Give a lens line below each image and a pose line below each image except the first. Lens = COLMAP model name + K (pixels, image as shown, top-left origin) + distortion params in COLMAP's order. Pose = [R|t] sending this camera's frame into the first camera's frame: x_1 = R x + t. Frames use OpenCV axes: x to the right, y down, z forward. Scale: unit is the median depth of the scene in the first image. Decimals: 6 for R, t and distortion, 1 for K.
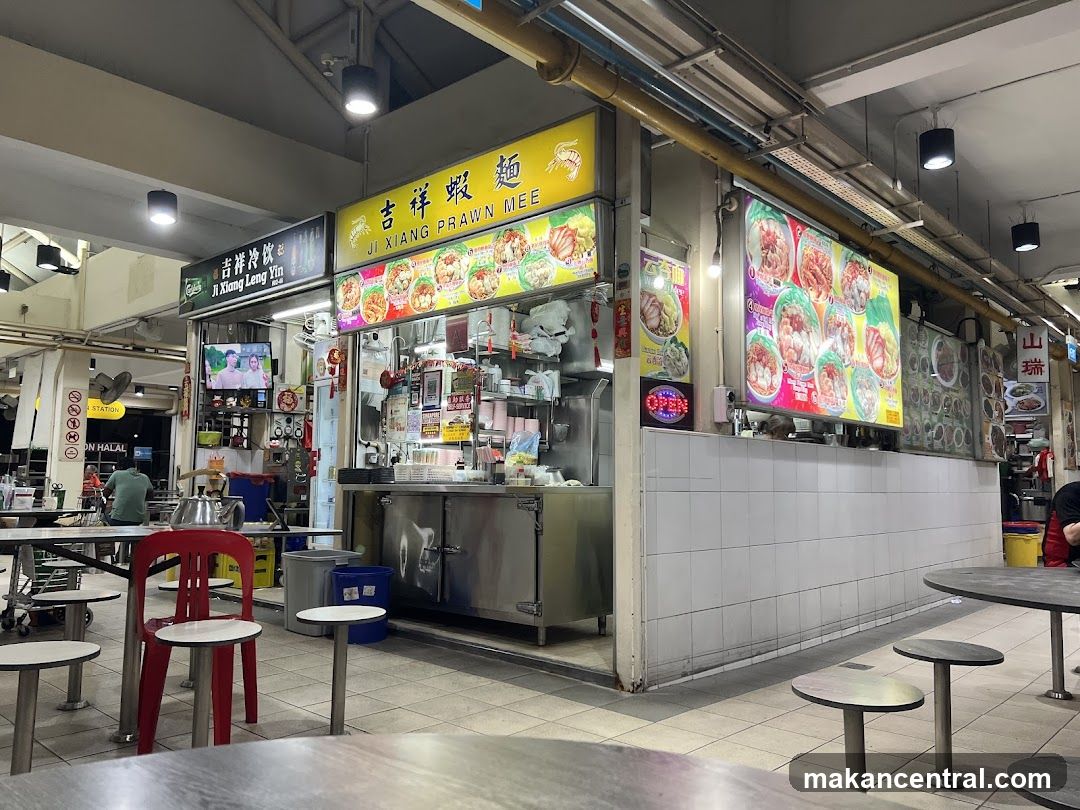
lens RADIAL K [[793.8, 0, 543.4], [0, 793.8, 414.9], [0, 0, 1]] dist [0.063617, -0.068390]
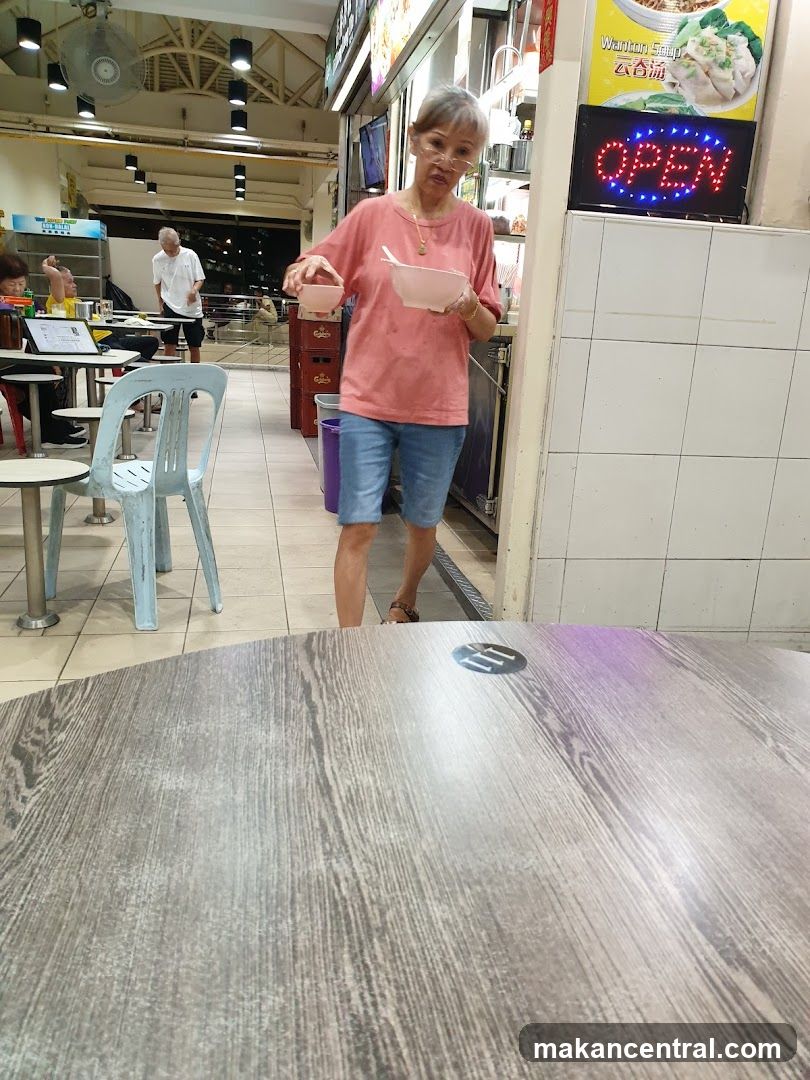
lens RADIAL K [[820.9, 0, 413.6], [0, 820.9, 551.0], [0, 0, 1]] dist [0.069359, -0.076035]
pose [[0.799428, 0.199606, -0.566632, 0.322113], [0.002894, 0.941899, 0.335883, 0.033604], [0.600755, -0.270154, 0.752403, 0.374117]]
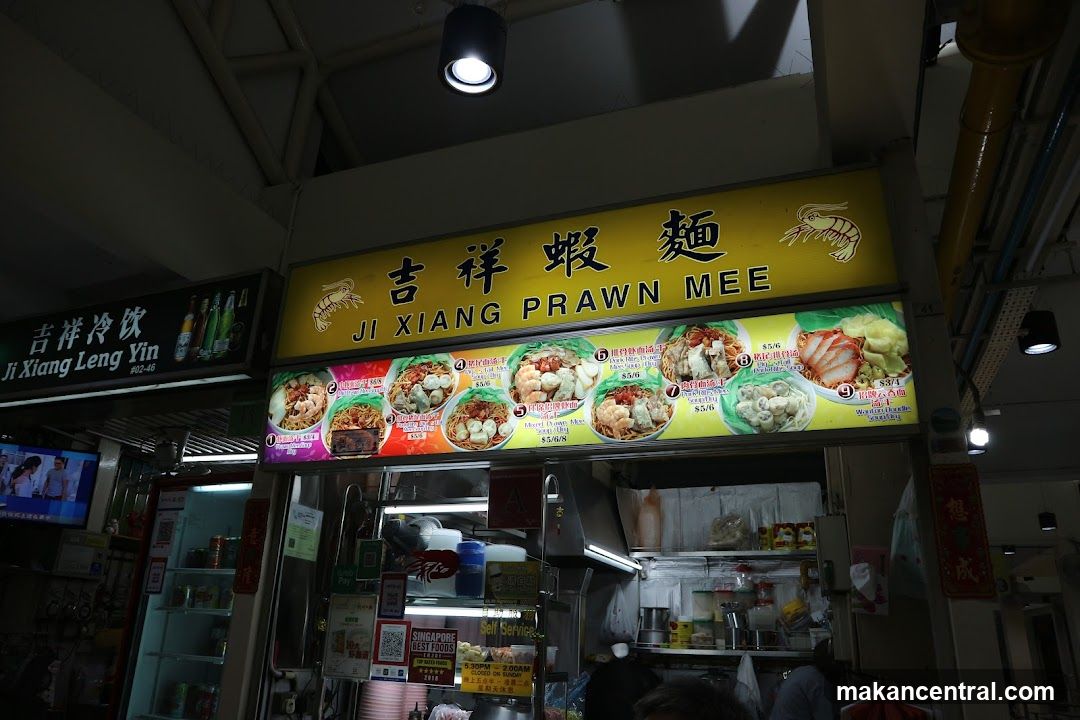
lens RADIAL K [[721.2, 0, 543.6], [0, 721.2, 365.4], [0, 0, 1]] dist [-0.119047, 0.059293]
pose [[0.931256, 0.152087, 0.331107, -0.281184], [-0.057046, 0.958373, -0.279763, -0.049255], [-0.359872, 0.241642, 0.901166, 0.523742]]
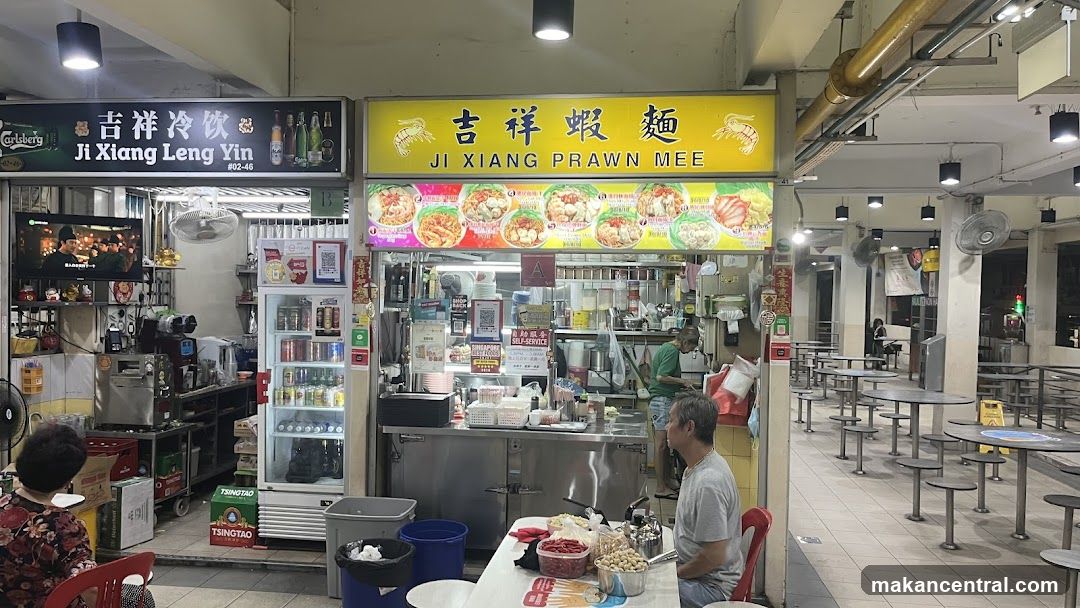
lens RADIAL K [[776.3, 0, 540.3], [0, 776.3, 320.0], [0, 0, 1]] dist [0.041075, -0.000145]
pose [[0.828503, -0.013645, 0.559818, -0.646970], [-0.055974, 0.992678, 0.107036, -0.143475], [-0.557179, -0.120015, 0.821674, 0.232080]]
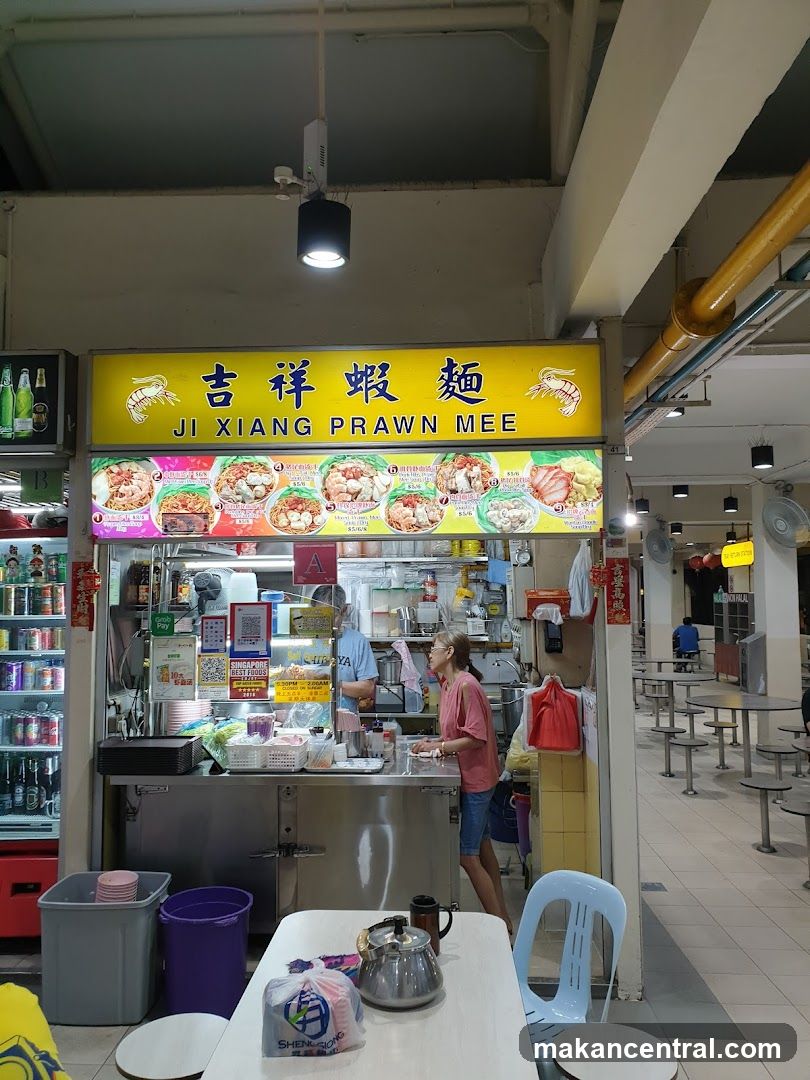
lens RADIAL K [[820.9, 0, 405.8], [0, 820.9, 540.3], [0, 0, 1]] dist [0.069359, -0.076035]
pose [[0.770371, 0.030743, 0.636854, -0.557234], [-0.037362, 0.999297, -0.003044, -0.125760], [-0.636500, -0.021449, 0.770978, 0.350819]]
